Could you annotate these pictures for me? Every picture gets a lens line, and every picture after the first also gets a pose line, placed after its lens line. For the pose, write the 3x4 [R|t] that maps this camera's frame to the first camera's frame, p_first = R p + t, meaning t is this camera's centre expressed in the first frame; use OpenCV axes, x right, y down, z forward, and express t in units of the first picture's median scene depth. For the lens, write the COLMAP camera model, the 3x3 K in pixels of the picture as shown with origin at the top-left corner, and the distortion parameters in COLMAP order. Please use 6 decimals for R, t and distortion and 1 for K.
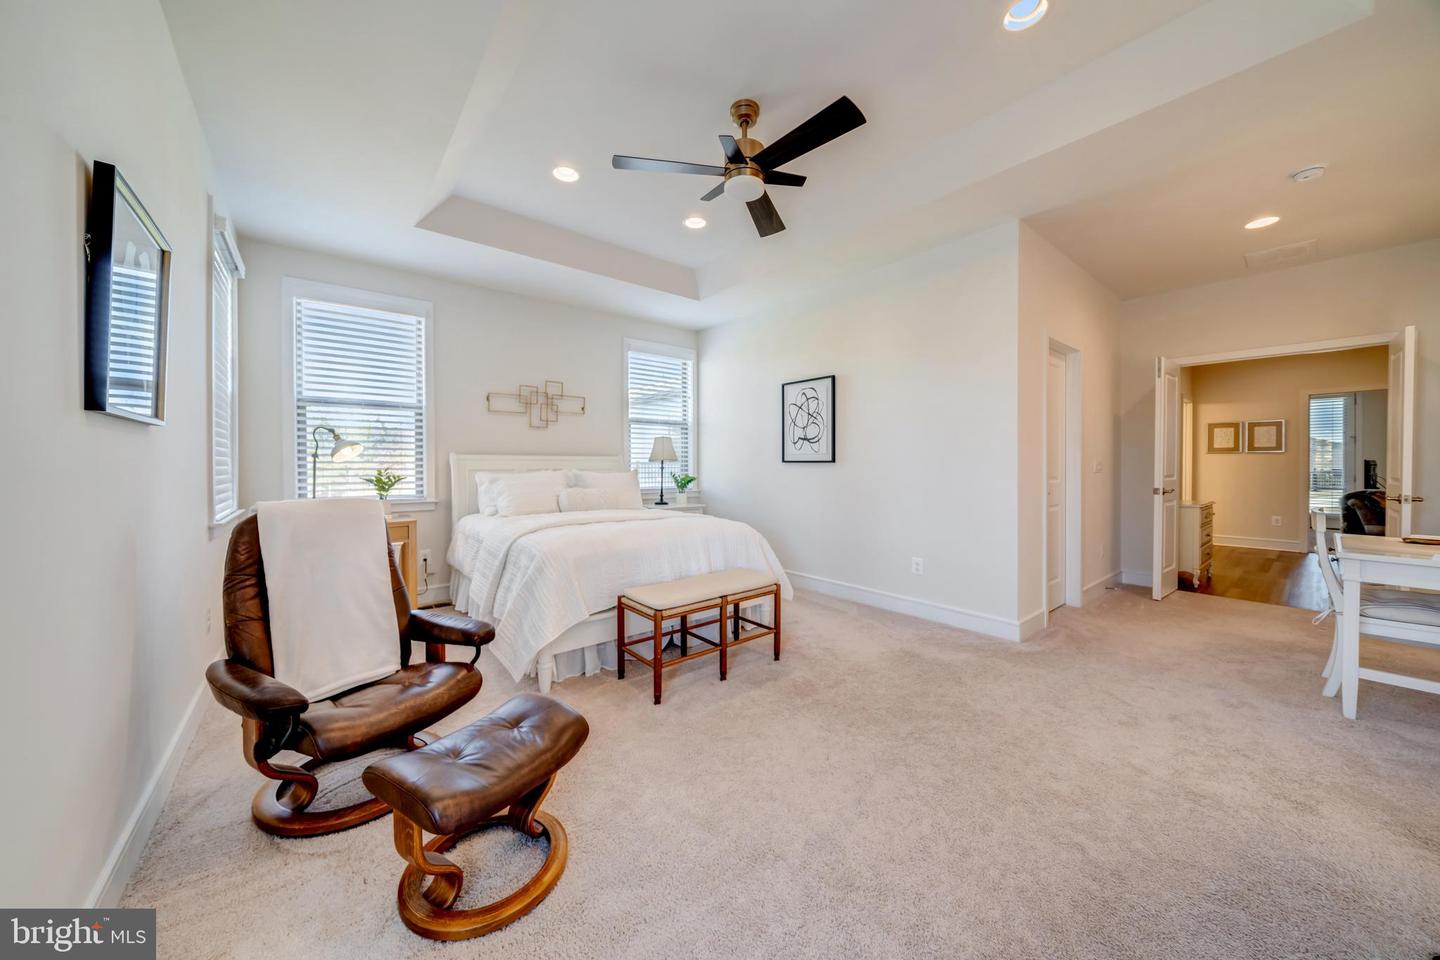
lens RADIAL K [[497.2, 0, 714.2], [0, 497.2, 469.6], [0, 0, 1]] dist [0.000396, -0.000345]
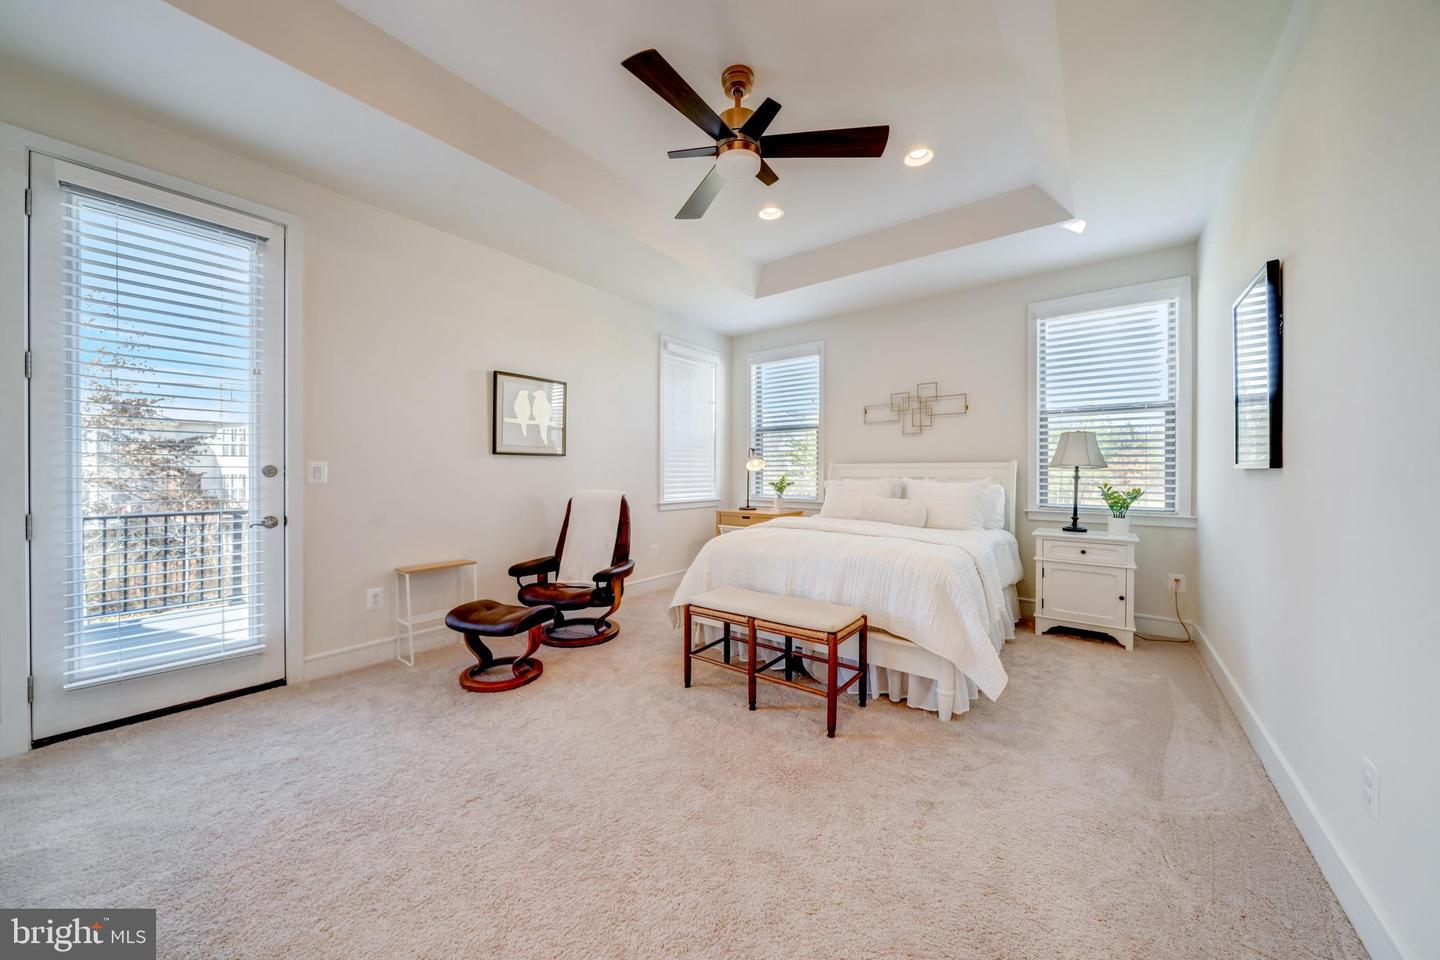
lens RADIAL K [[497.2, 0, 709.6], [0, 497.2, 474.6], [0, 0, 1]] dist [0.000396, -0.000345]
pose [[0.231095, 0.003971, -0.972923, 0.438654], [-0.009767, 0.999951, 0.001762, -0.003298], [0.972882, 0.009095, 0.231122, 0.352147]]
